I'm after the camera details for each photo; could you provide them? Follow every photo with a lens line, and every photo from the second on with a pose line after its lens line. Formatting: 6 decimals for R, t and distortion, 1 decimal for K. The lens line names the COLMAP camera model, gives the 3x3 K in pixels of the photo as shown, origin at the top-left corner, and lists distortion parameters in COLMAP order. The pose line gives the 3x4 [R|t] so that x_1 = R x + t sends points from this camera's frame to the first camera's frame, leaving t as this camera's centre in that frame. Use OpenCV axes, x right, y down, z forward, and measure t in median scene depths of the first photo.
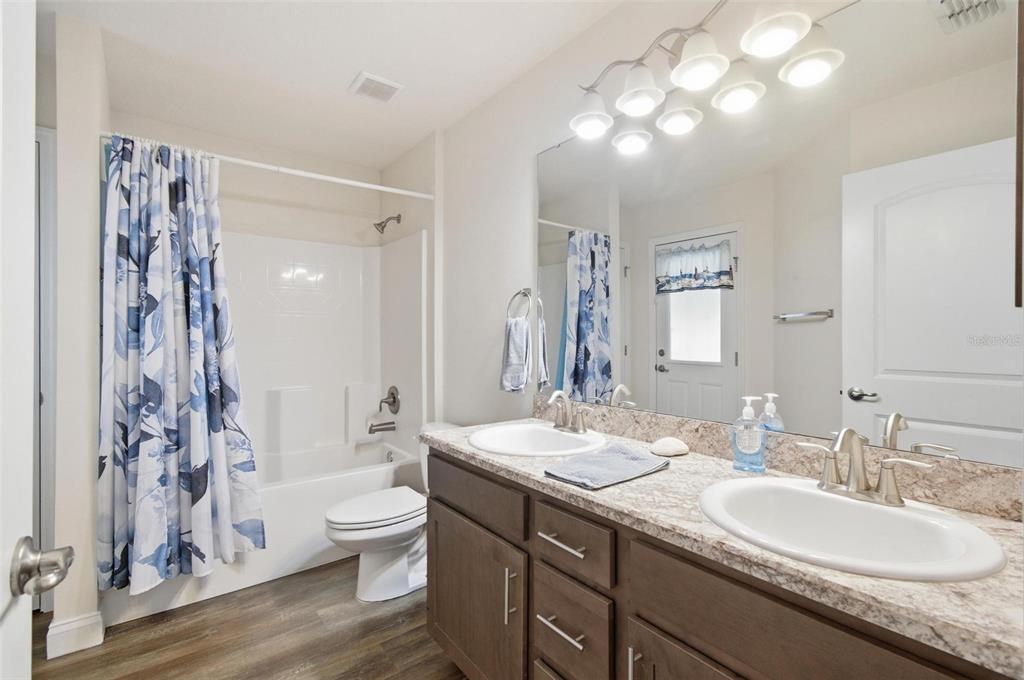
lens RADIAL K [[469.1, 0, 516.6], [0, 469.1, 340.2], [0, 0, 1]] dist [0.005597, 0.004039]
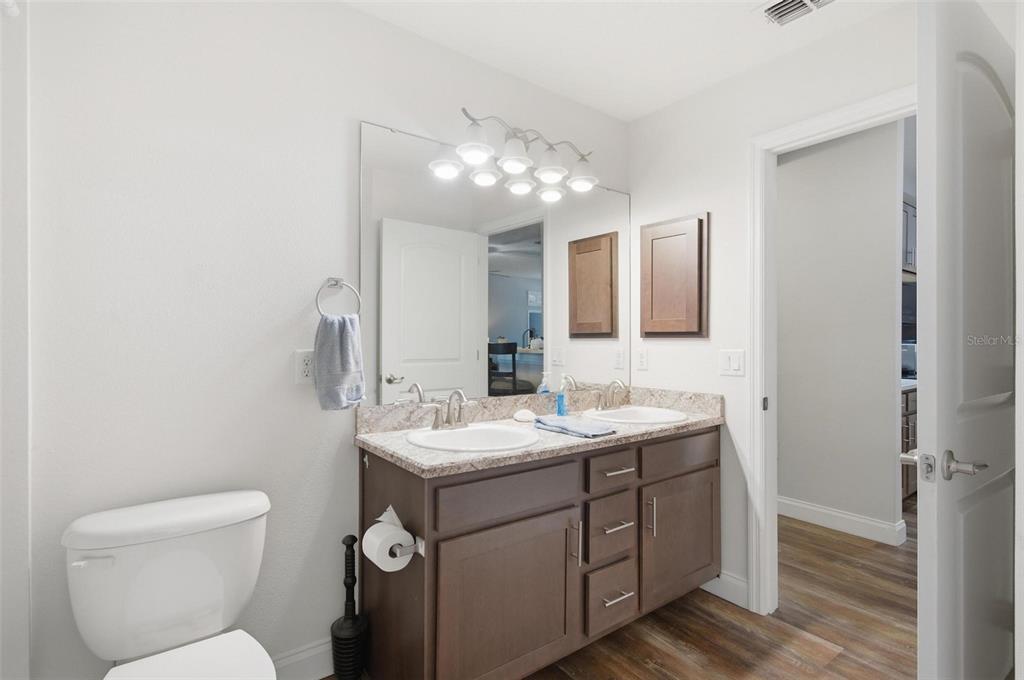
lens RADIAL K [[506.7, 0, 516.1], [0, 506.7, 339.2], [0, 0, 1]] dist [-0.011611, 0.000844]
pose [[-0.012948, -0.000142, 0.999916, -1.207668], [-0.002850, 0.999996, 0.000105, -0.004621], [-0.999912, -0.002848, -0.012949, 1.042210]]
